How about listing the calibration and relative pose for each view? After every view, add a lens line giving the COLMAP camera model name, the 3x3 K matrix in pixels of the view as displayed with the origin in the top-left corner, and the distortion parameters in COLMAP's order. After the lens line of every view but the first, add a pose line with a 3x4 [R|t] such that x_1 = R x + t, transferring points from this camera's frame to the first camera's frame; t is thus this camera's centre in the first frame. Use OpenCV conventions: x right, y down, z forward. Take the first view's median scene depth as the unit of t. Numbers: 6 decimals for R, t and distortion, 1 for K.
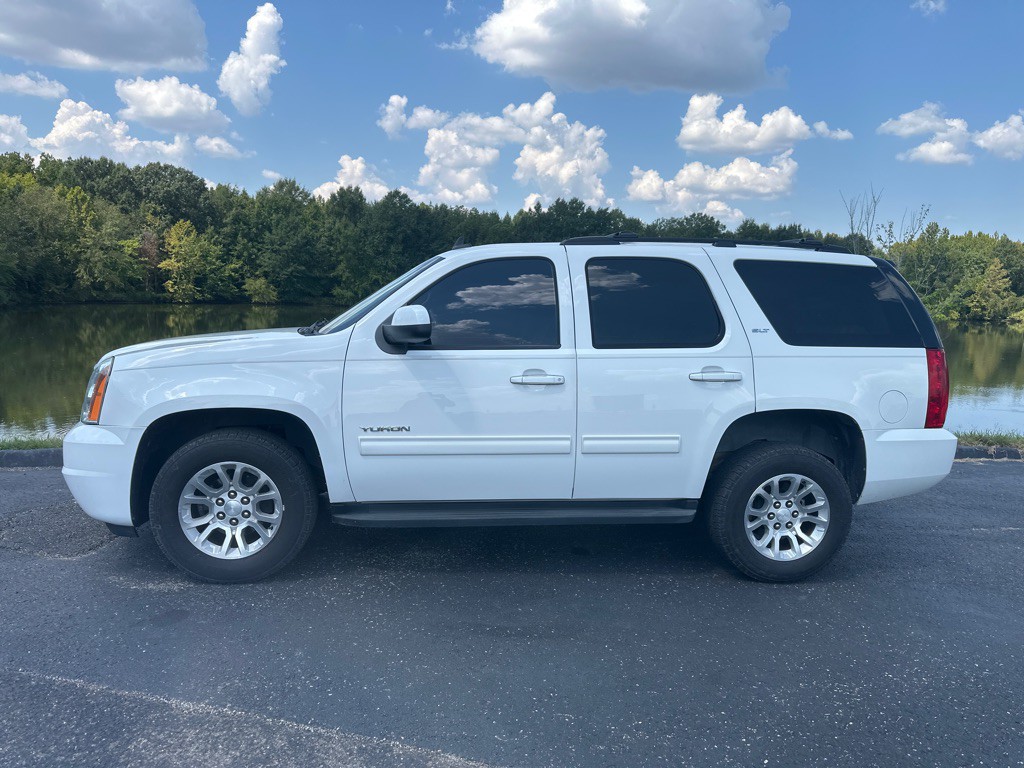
lens RADIAL K [[723.9, 0, 517.4], [0, 723.9, 389.5], [0, 0, 1]] dist [0.069603, -0.106213]
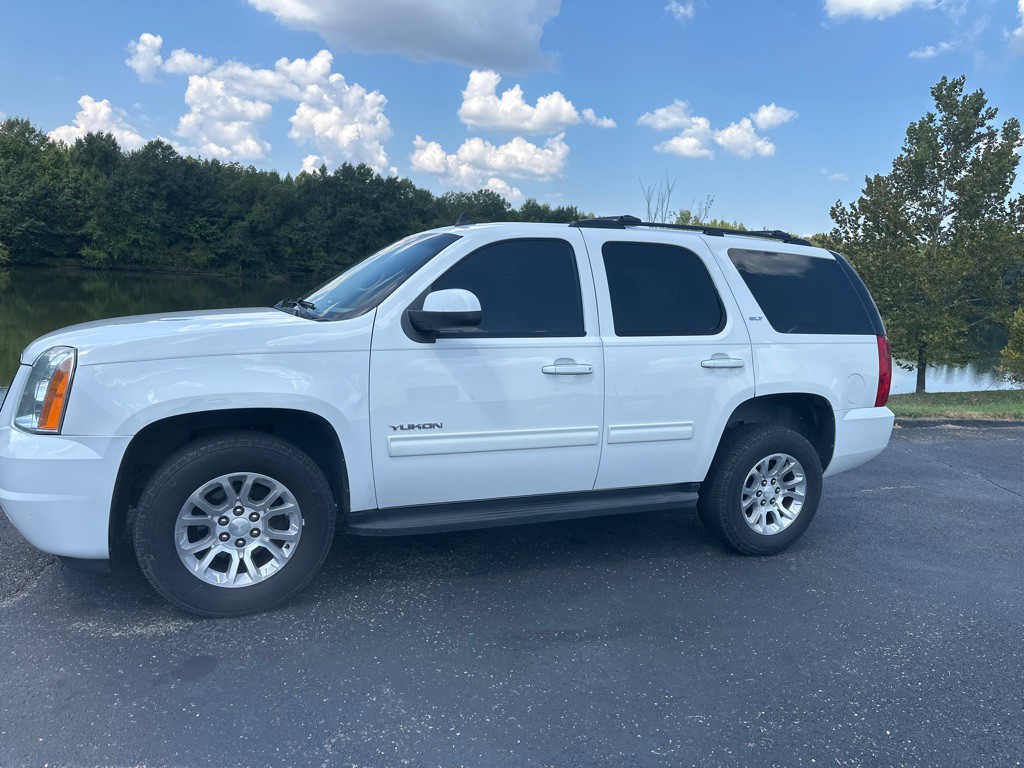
lens RADIAL K [[721.2, 0, 522.8], [0, 721.2, 388.4], [0, 0, 1]] dist [0.051129, -0.069715]
pose [[0.954755, -0.019732, 0.296739, -0.302834], [0.008376, 0.999185, 0.039492, -0.025346], [-0.297276, -0.035220, 0.954142, 0.103951]]
